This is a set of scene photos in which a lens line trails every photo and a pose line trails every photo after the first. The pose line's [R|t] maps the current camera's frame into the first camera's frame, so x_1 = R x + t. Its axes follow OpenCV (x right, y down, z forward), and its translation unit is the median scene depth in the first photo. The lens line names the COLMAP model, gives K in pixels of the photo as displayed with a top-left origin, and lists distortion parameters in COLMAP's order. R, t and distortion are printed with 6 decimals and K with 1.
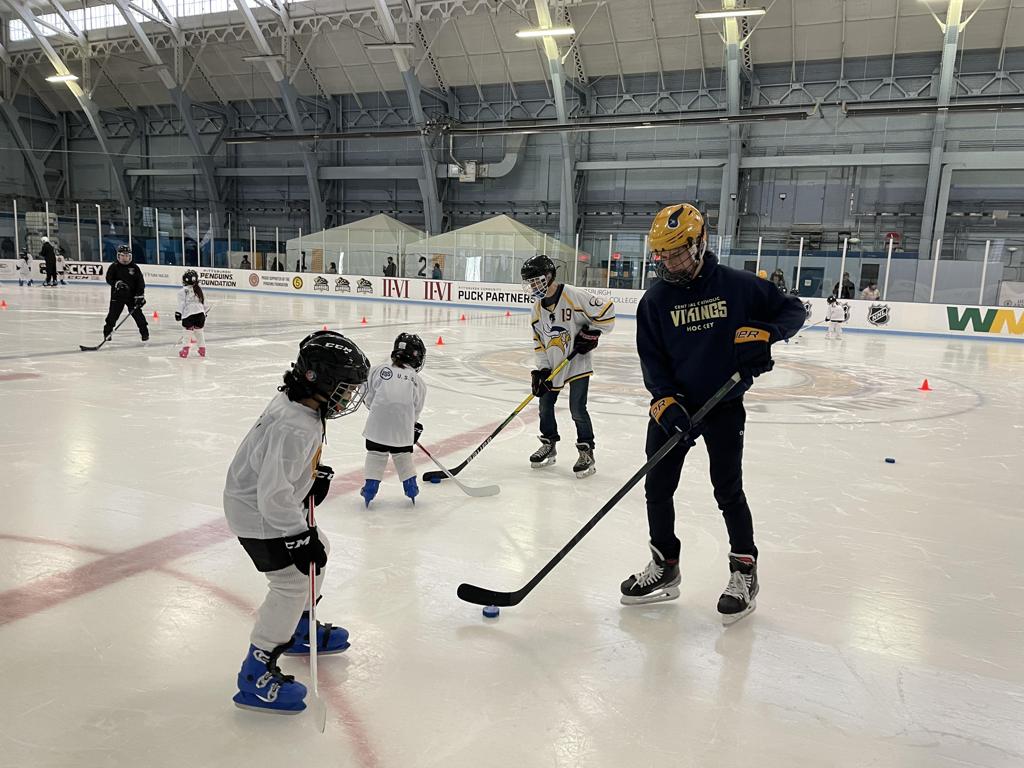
lens RADIAL K [[774.0, 0, 524.0], [0, 774.0, 401.6], [0, 0, 1]] dist [0.084389, -0.104233]
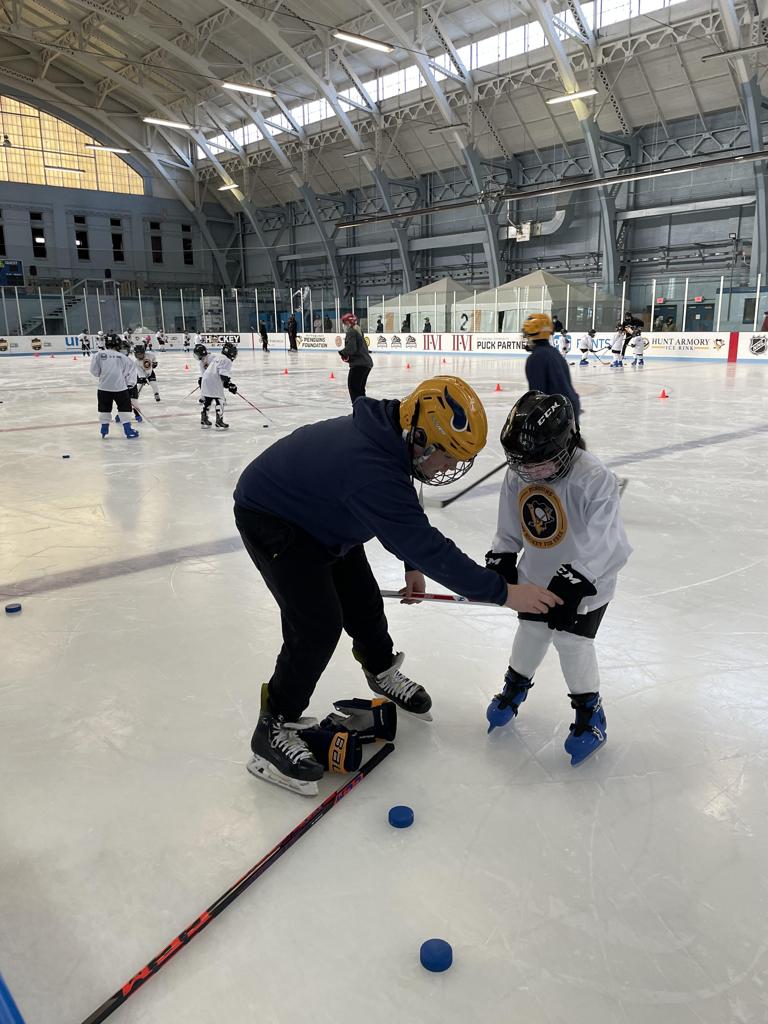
lens RADIAL K [[770.6, 0, 407.2], [0, 770.6, 510.1], [0, 0, 1]] dist [0.048031, -0.055466]
pose [[0.924387, 0.036697, -0.379687, 0.167314], [-0.011608, 0.997607, 0.068159, 0.019333], [0.381279, -0.058598, 0.922601, -0.075941]]
